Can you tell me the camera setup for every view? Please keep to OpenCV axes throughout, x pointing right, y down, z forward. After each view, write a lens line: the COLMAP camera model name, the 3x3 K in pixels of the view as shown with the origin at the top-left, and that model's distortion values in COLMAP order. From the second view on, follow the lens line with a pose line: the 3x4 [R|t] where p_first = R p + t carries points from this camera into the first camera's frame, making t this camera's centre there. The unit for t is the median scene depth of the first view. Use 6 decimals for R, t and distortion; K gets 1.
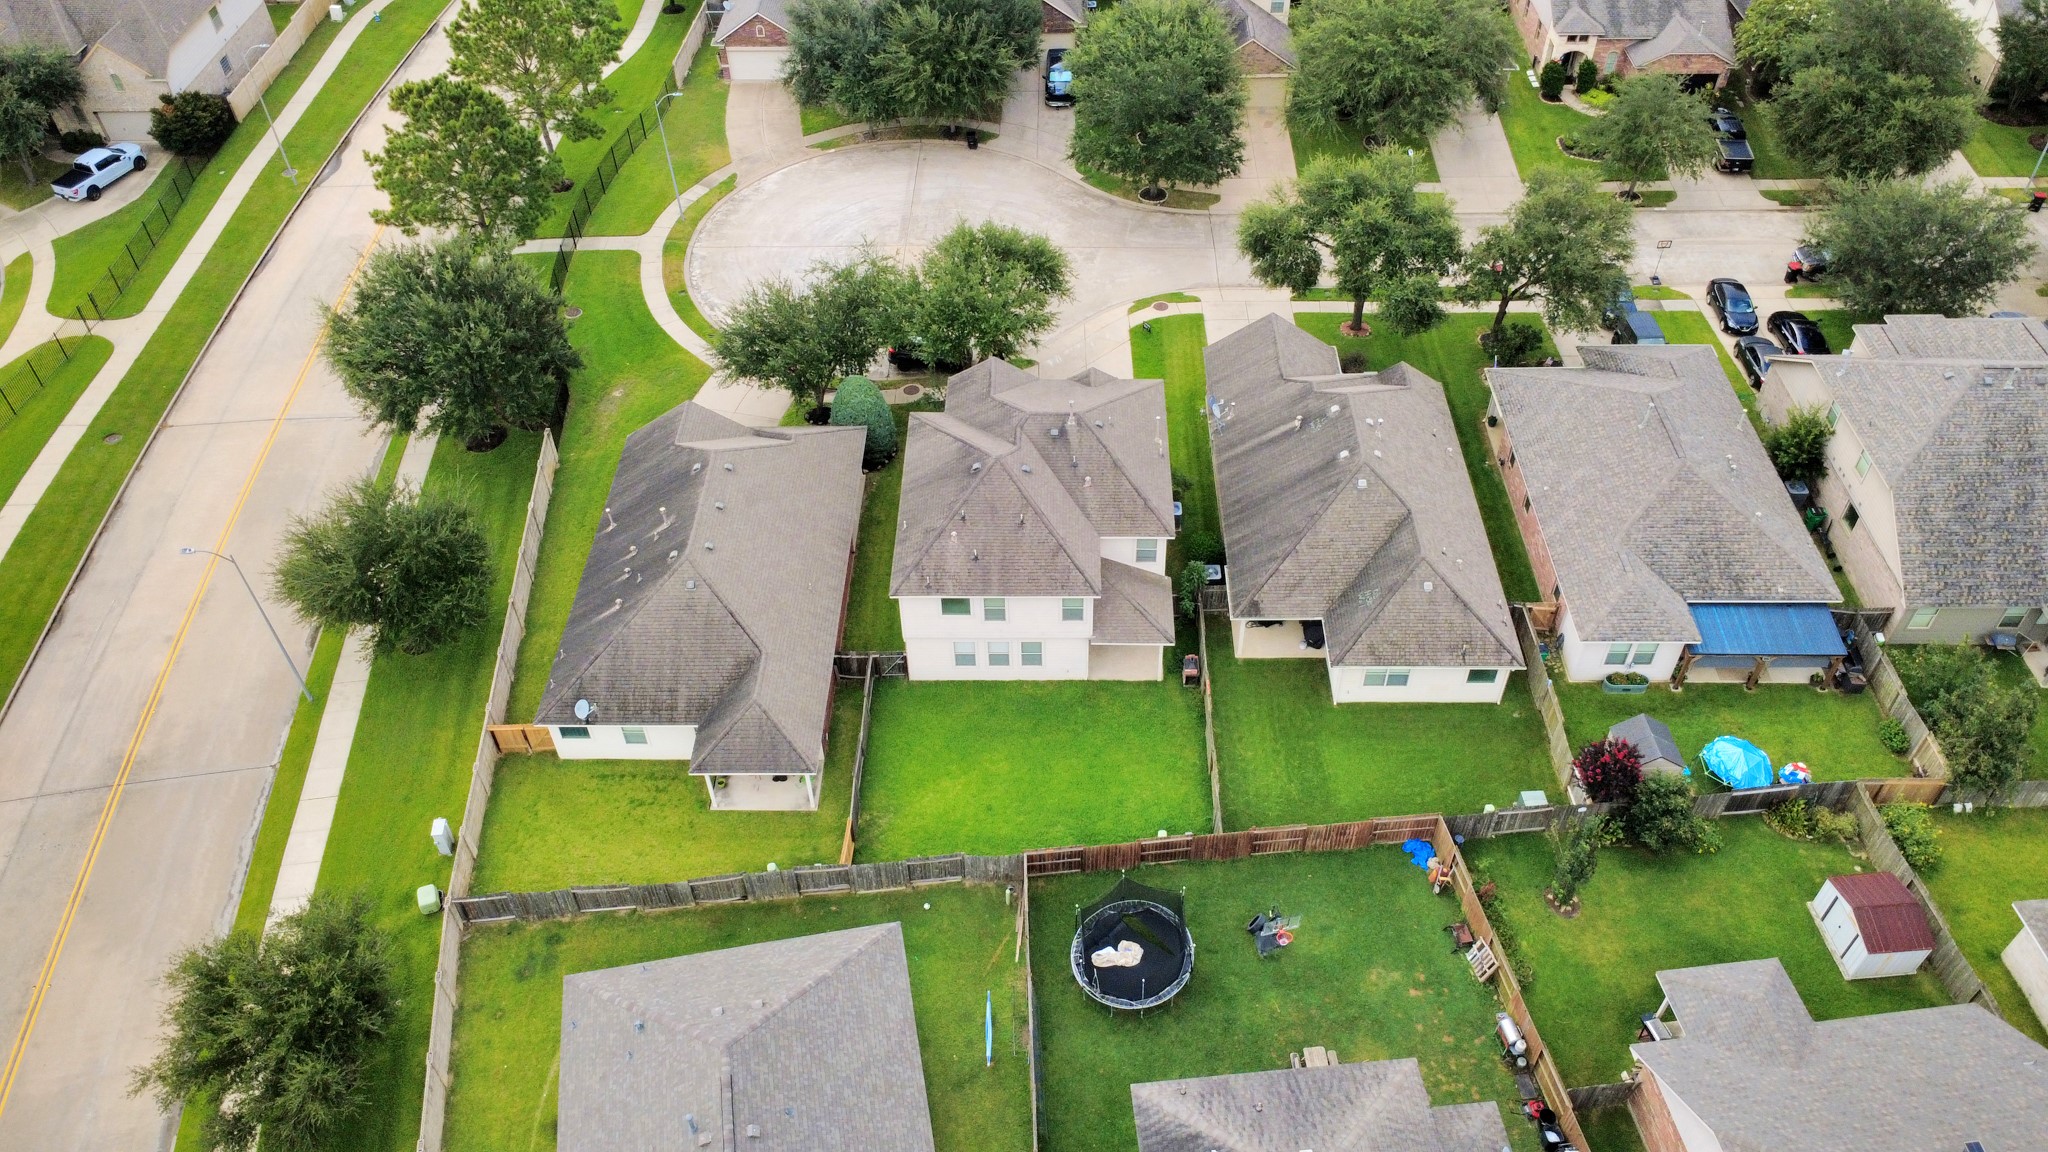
lens RADIAL K [[1548.0, 0, 1024.0], [0, 1548.0, 576.0], [0, 0, 1]] dist [0.004409, -0.009263]
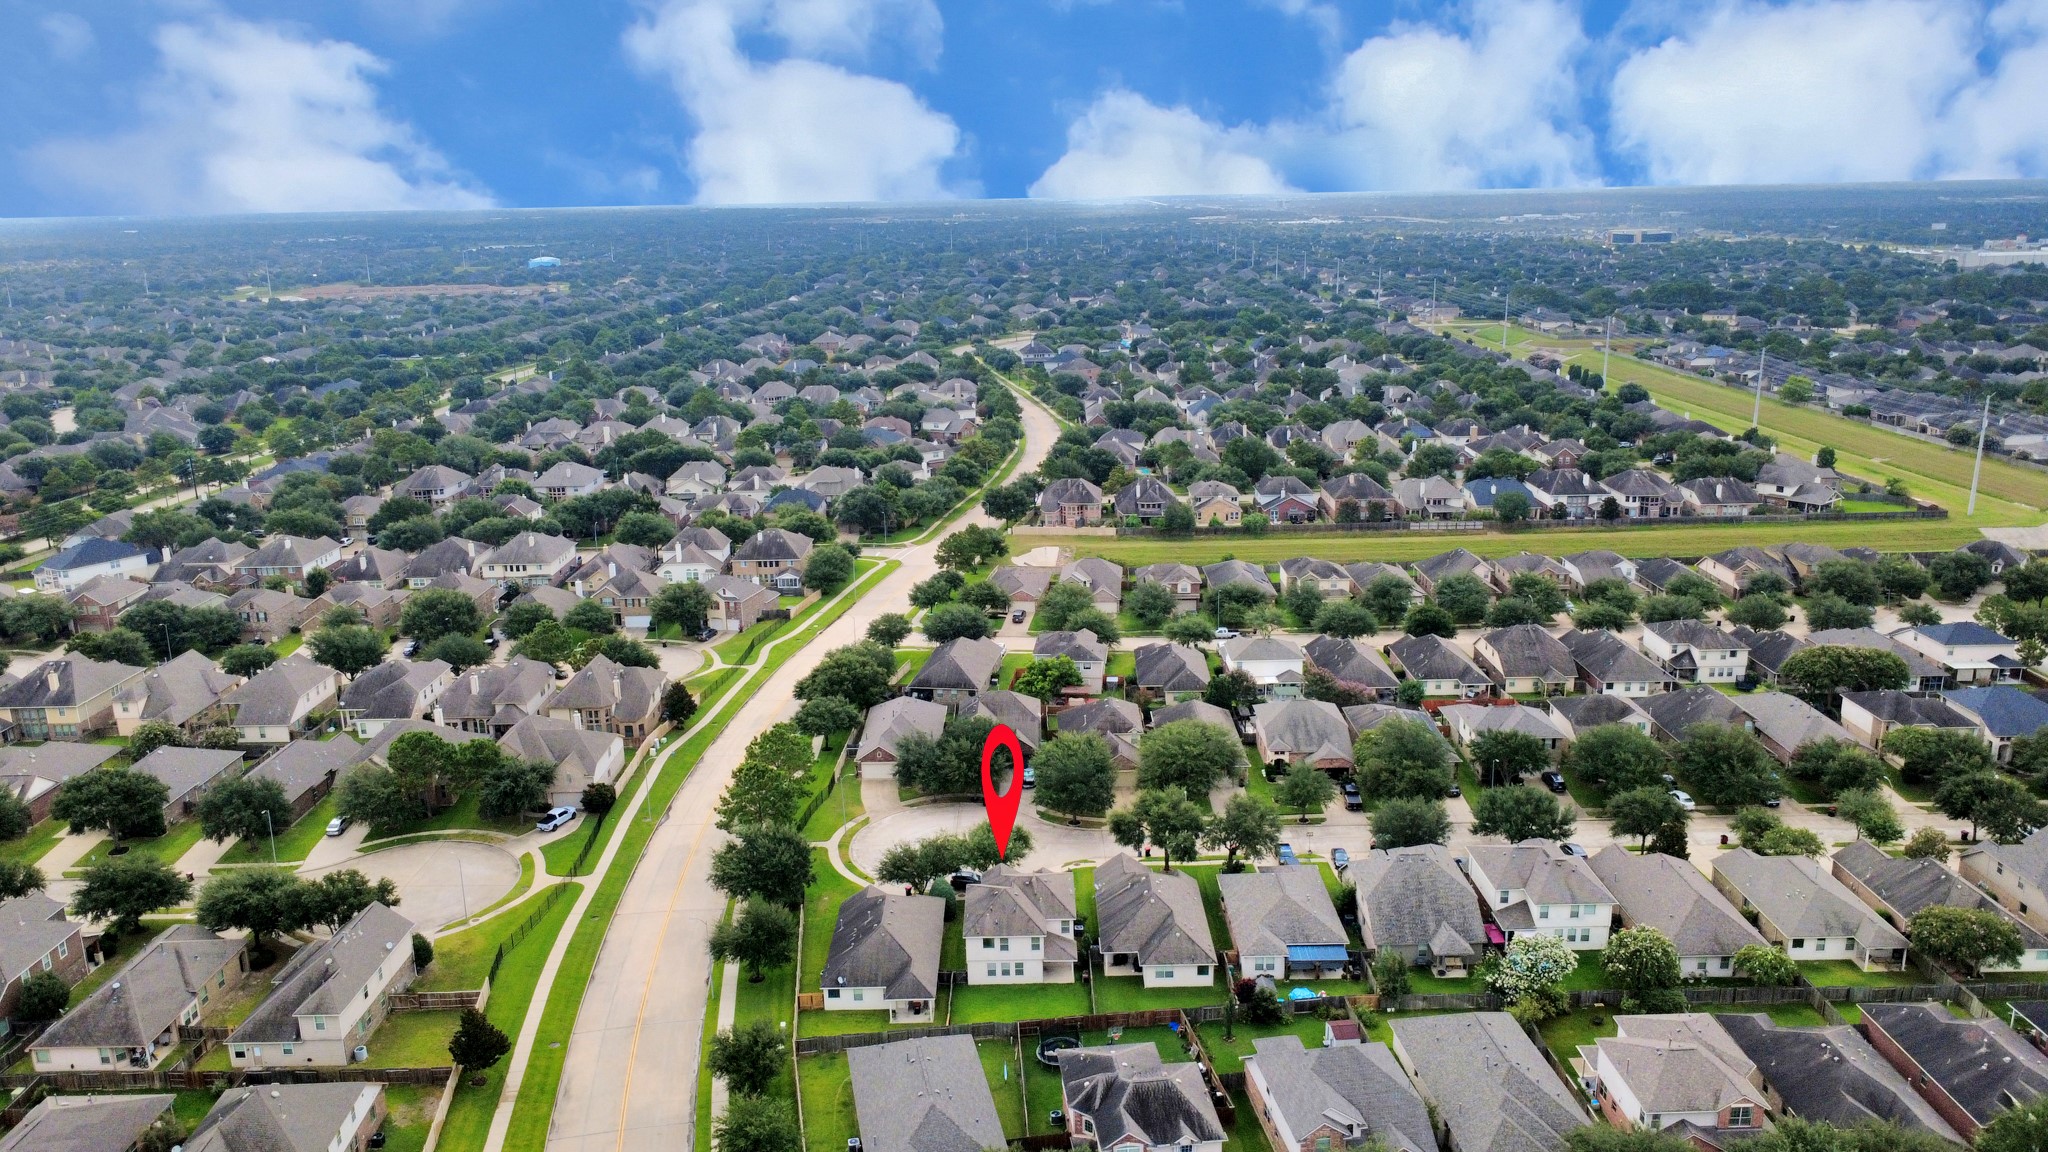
lens RADIAL K [[1548.0, 0, 1024.0], [0, 1548.0, 576.0], [0, 0, 1]] dist [0.004409, -0.009263]
pose [[0.999797, -0.008080, 0.018480, -0.022683], [0.016058, 0.873283, -0.486948, 0.573998], [-0.012204, 0.487146, 0.873235, -1.170001]]
